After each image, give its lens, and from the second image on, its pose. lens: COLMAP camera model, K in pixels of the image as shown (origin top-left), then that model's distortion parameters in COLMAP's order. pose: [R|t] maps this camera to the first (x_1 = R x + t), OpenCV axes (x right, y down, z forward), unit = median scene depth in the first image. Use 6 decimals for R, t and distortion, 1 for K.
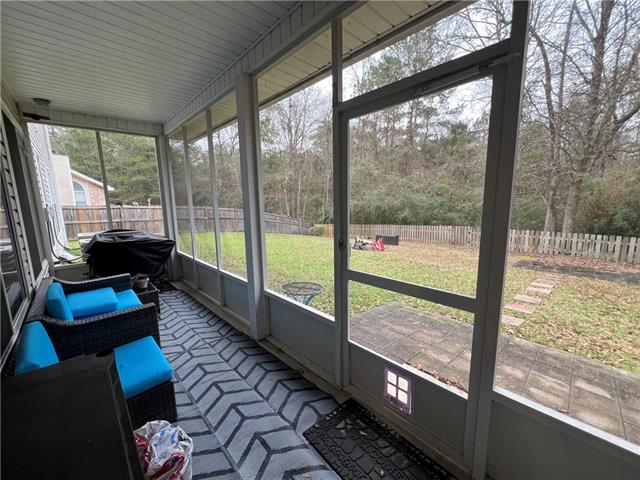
lens RADIAL K [[254.6, 0, 320.6], [0, 254.6, 239.7], [0, 0, 1]] dist [0.000071, -0.000065]
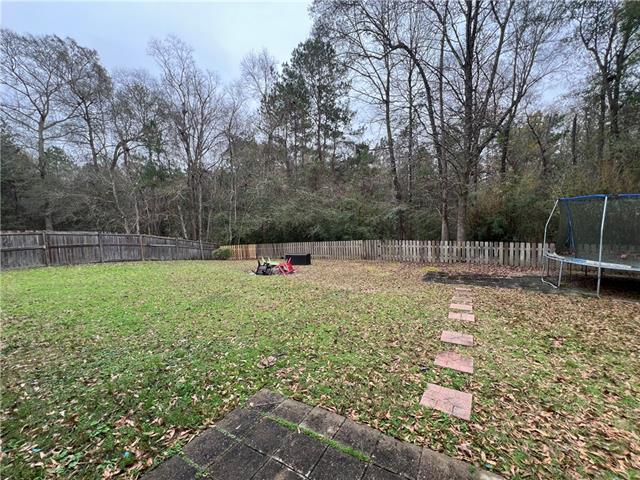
lens RADIAL K [[254.6, 0, 320.3], [0, 254.6, 240.6], [0, 0, 1]] dist [0.000071, -0.000065]
pose [[0.953152, -0.051773, 0.298029, 0.077307], [0.072107, 0.995730, -0.057636, -0.008630], [-0.293772, 0.076426, 0.952815, 0.128481]]
